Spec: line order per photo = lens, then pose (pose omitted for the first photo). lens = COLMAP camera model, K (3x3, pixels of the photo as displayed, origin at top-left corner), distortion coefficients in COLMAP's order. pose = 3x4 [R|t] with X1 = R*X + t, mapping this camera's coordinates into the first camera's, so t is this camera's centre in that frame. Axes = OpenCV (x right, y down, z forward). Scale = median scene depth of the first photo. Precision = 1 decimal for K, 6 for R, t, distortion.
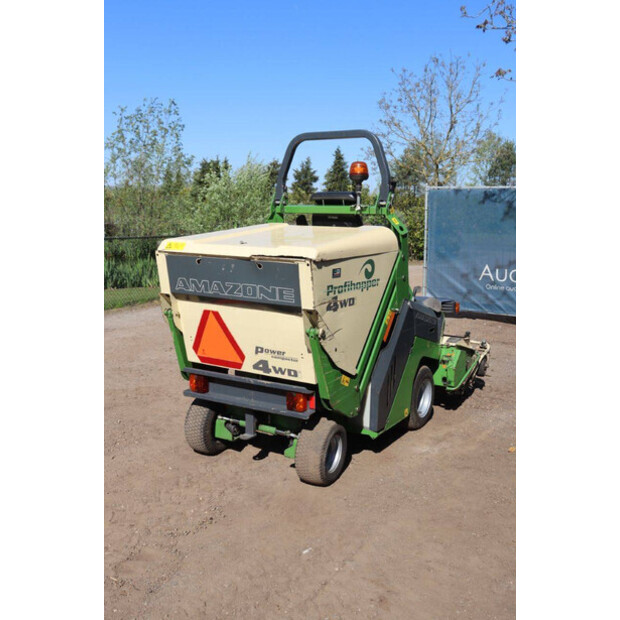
lens RADIAL K [[641.8, 0, 310.0], [0, 641.8, 310.0], [0, 0, 1]] dist [-0.030078, 0.021391]
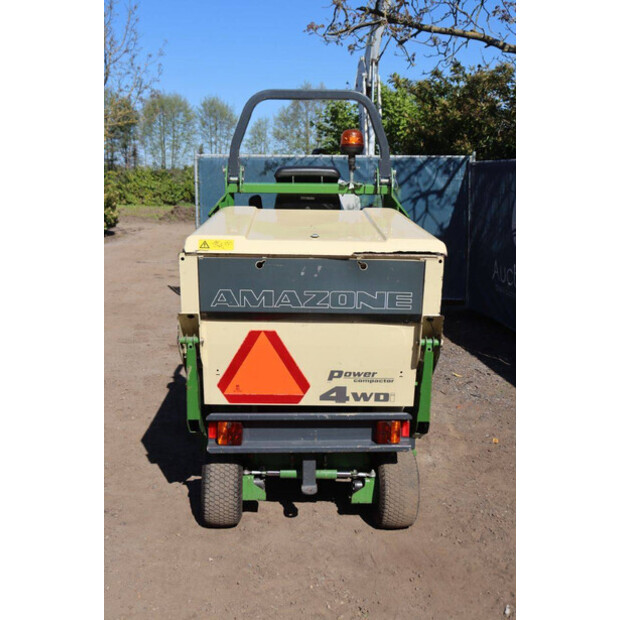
lens RADIAL K [[723.2, 0, 310.0], [0, 723.2, 310.0], [0, 0, 1]] dist [0.003774, 0.067486]
pose [[0.843236, -0.098688, 0.528407, -0.542624], [0.084195, 0.995118, 0.051493, -0.060628], [-0.530909, 0.001068, 0.847428, 0.273311]]
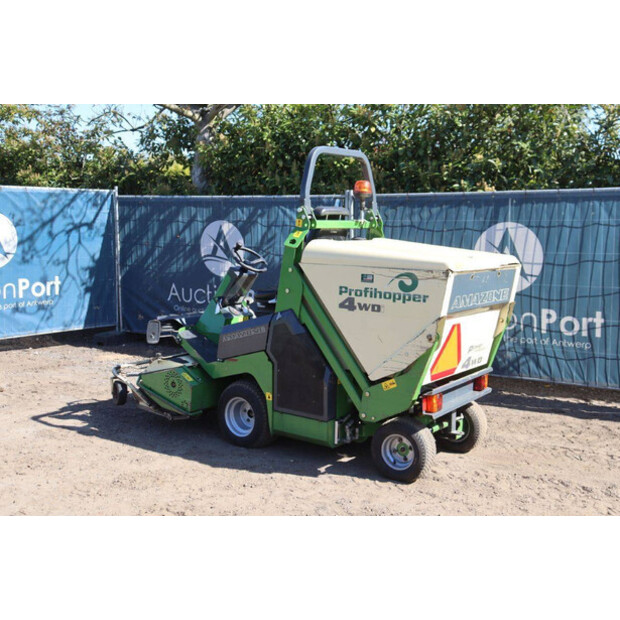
lens RADIAL K [[742.2, 0, 317.3], [0, 742.2, 309.6], [0, 0, 1]] dist [0.020381, 0.019102]
pose [[0.082517, -0.135030, 0.987400, -1.375874], [0.142595, 0.982184, 0.122400, -0.204304], [-0.986335, 0.130698, 0.100301, 1.100843]]
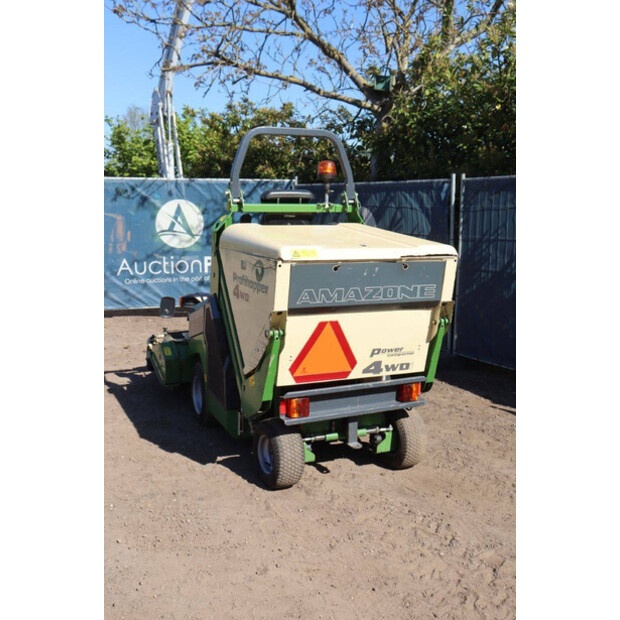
lens RADIAL K [[669.3, 0, 310.0], [0, 669.3, 310.0], [0, 0, 1]] dist [-0.022497, 0.019157]
pose [[0.573000, -0.138325, 0.807798, -0.941676], [0.126731, 0.988753, 0.079416, -0.094742], [-0.809698, 0.056868, 0.584085, 0.461952]]
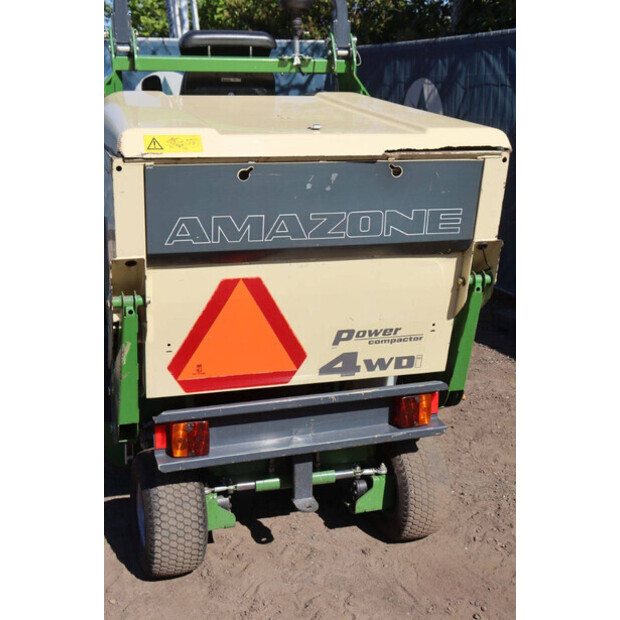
lens RADIAL K [[833.8, 0, 310.0], [0, 833.8, 310.0], [0, 0, 1]] dist [0.057617, -0.007978]
pose [[0.666744, -0.201316, 0.717582, -0.566148], [0.120931, 0.979291, 0.162374, -0.070187], [-0.735410, -0.021484, 0.677281, 0.547223]]
